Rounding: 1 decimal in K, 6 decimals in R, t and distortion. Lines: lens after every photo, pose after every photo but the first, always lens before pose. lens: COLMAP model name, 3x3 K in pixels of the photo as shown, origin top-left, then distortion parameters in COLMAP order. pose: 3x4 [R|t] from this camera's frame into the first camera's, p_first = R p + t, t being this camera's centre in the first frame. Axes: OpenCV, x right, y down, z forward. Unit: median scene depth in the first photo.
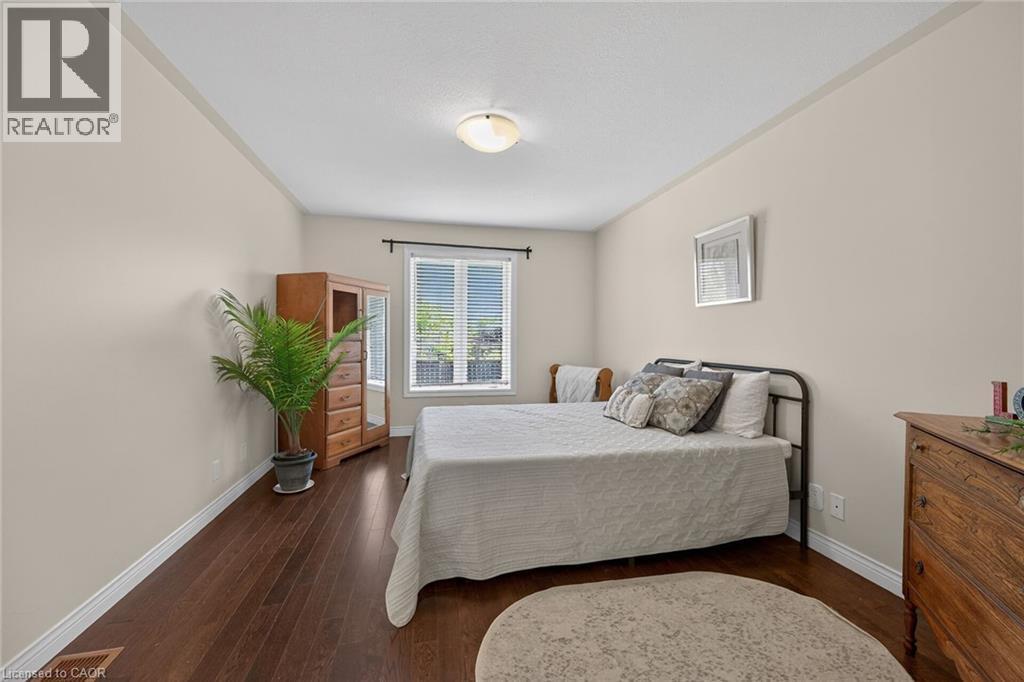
lens RADIAL K [[399.4, 0, 510.8], [0, 399.4, 340.0], [0, 0, 1]] dist [0.001560, -0.000093]
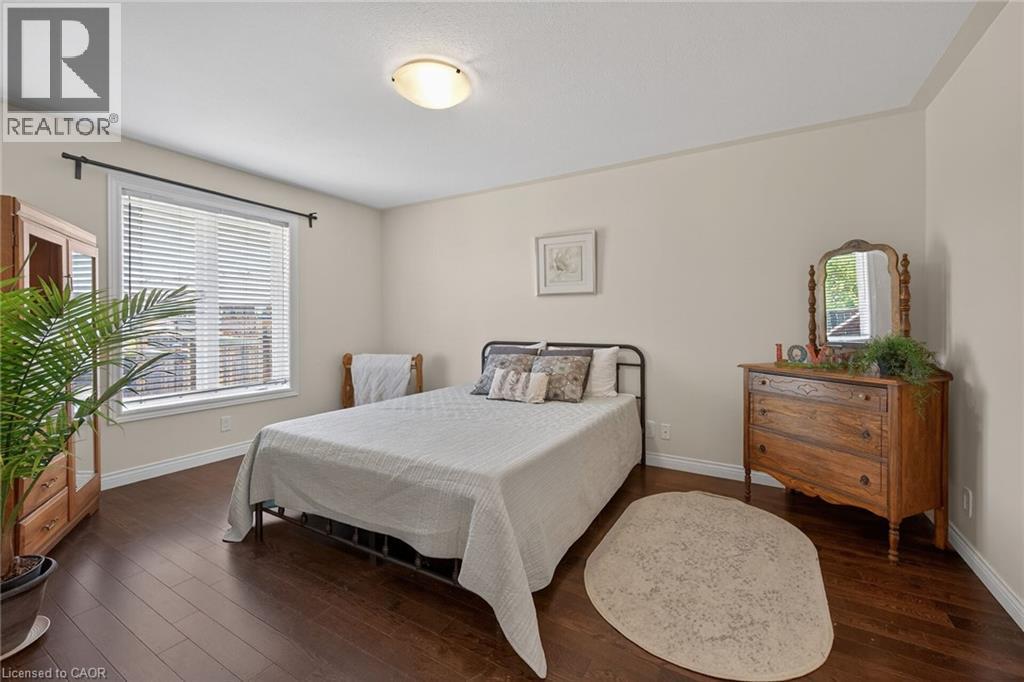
lens RADIAL K [[399.4, 0, 505.2], [0, 399.4, 323.1], [0, 0, 1]] dist [0.001560, -0.000093]
pose [[0.693712, -0.008355, 0.720204, -0.558910], [0.009691, 0.999950, 0.002266, -0.008819], [-0.720187, 0.005408, 0.693759, 0.293743]]
